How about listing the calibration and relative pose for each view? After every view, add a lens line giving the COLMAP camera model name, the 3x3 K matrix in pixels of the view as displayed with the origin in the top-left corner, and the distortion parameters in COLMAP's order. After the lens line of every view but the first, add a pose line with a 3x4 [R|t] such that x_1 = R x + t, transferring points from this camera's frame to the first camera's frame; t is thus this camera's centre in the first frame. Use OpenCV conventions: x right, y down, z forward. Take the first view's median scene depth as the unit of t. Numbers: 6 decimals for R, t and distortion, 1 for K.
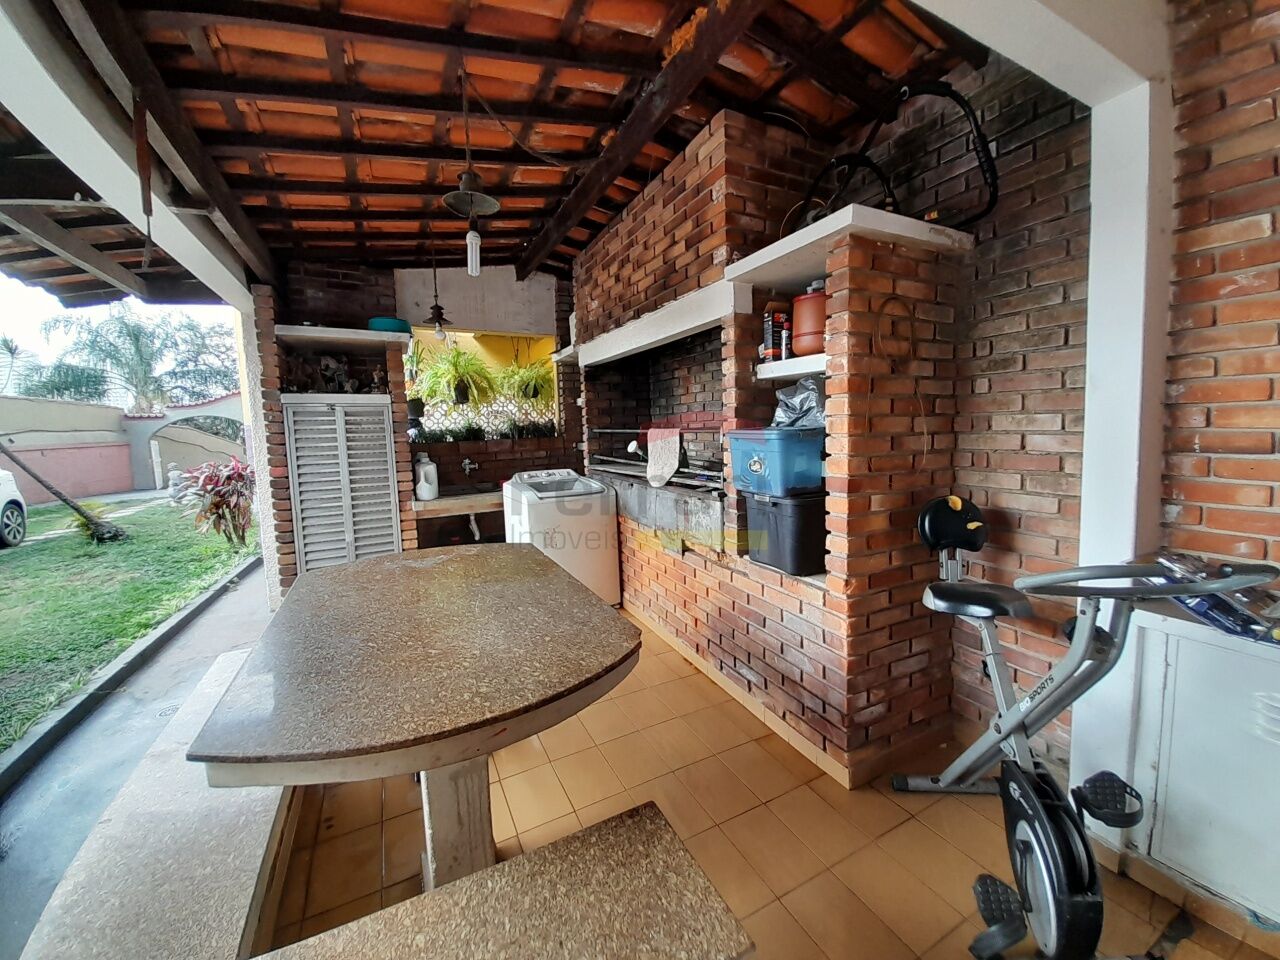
lens RADIAL K [[502.2, 0, 652.8], [0, 502.2, 465.7], [0, 0, 1]] dist [0.023138, -0.017308]
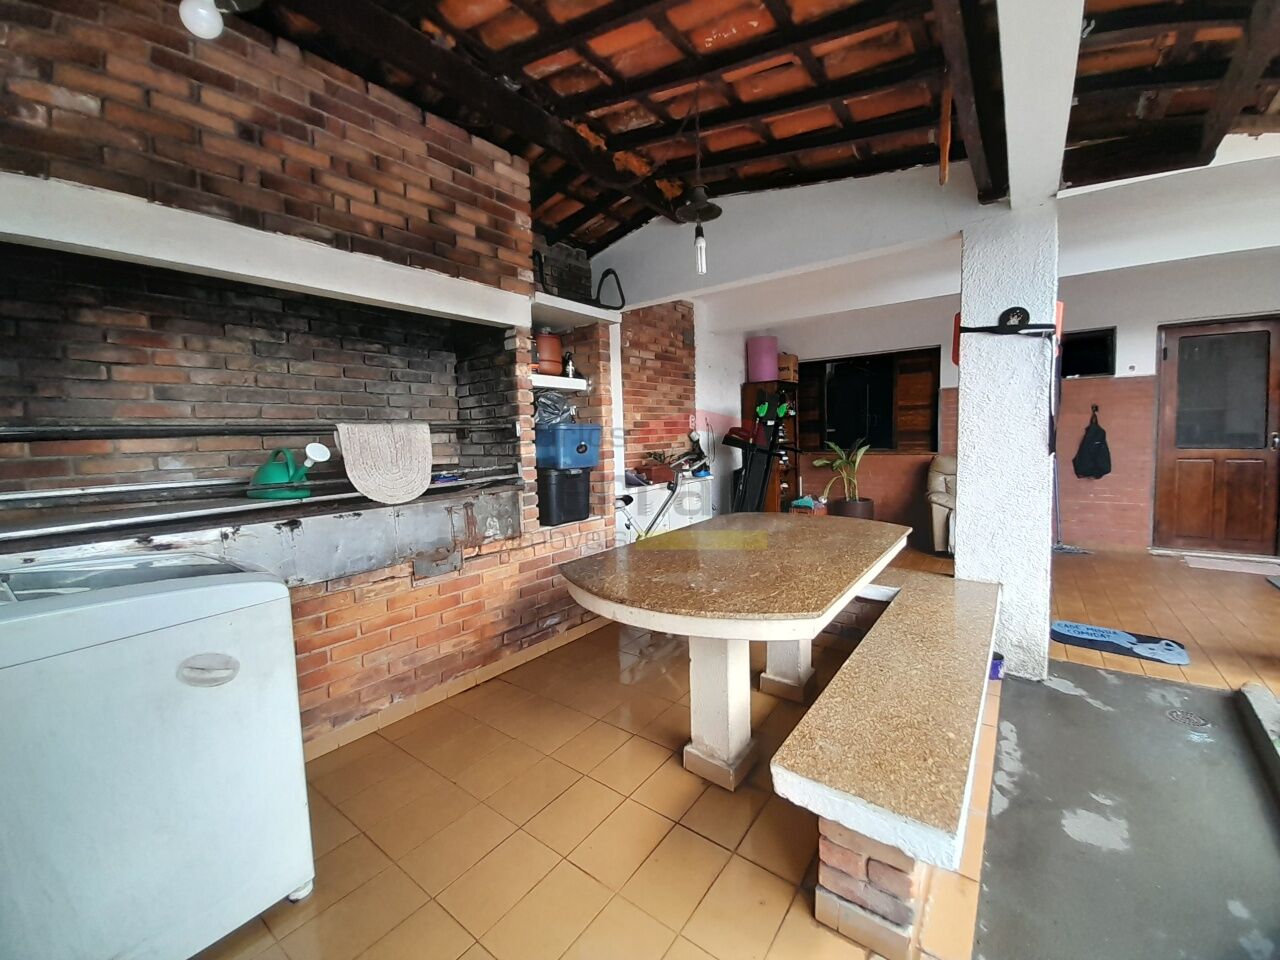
lens RADIAL K [[502.2, 0, 652.8], [0, 502.2, 465.7], [0, 0, 1]] dist [0.023138, -0.017308]
pose [[-0.442306, -0.018336, 0.896677, -1.095858], [0.113814, 0.990560, 0.076397, -0.034944], [-0.889613, 0.135845, -0.436044, 1.351041]]
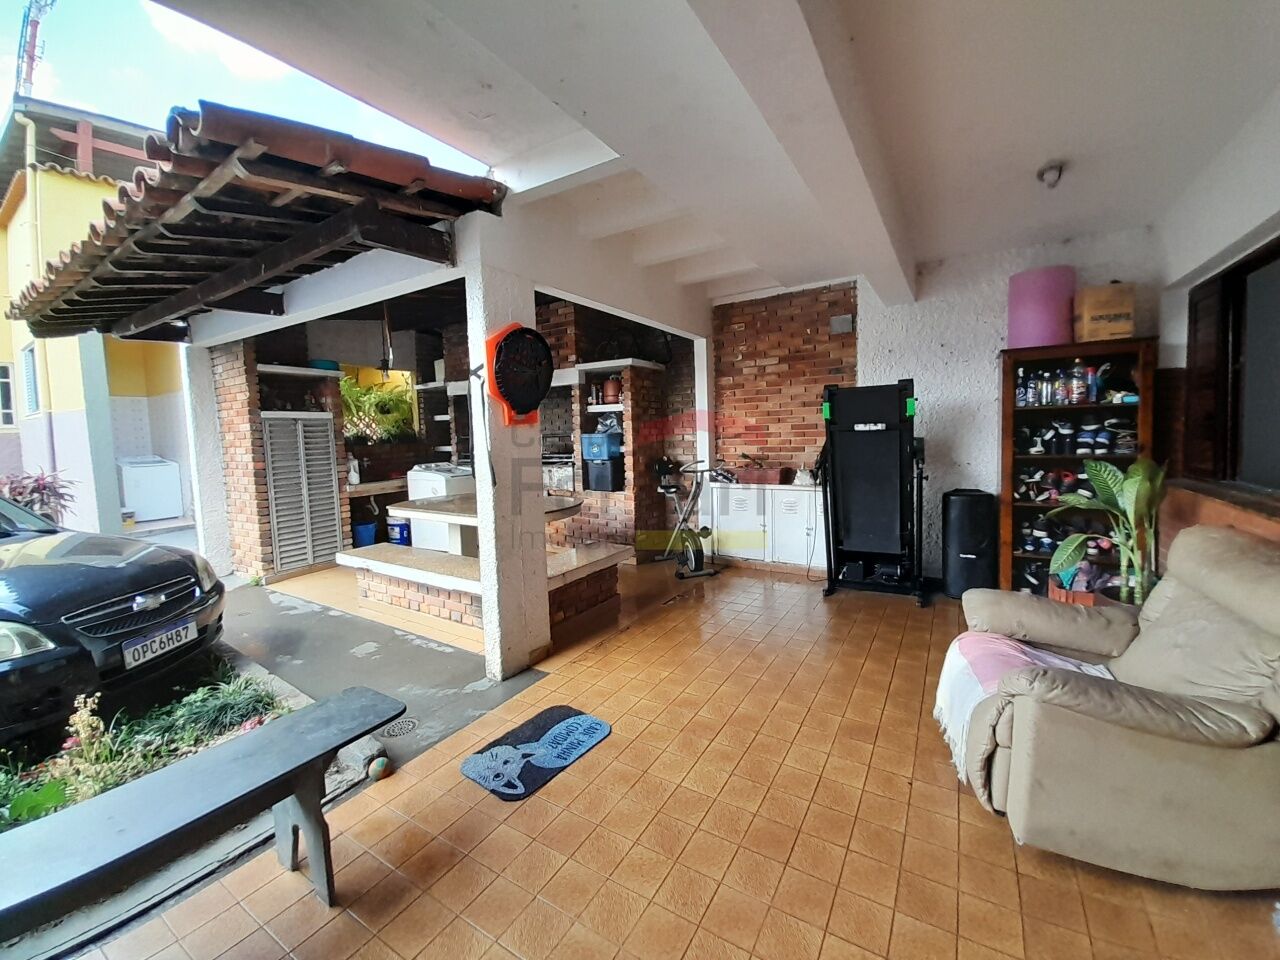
lens RADIAL K [[502.2, 0, 652.8], [0, 502.2, 465.7], [0, 0, 1]] dist [0.023138, -0.017308]
pose [[0.857522, -0.032998, 0.513388, -0.766596], [0.045987, 0.998862, -0.012610, 0.120215], [-0.512388, 0.034423, 0.858064, -1.169588]]
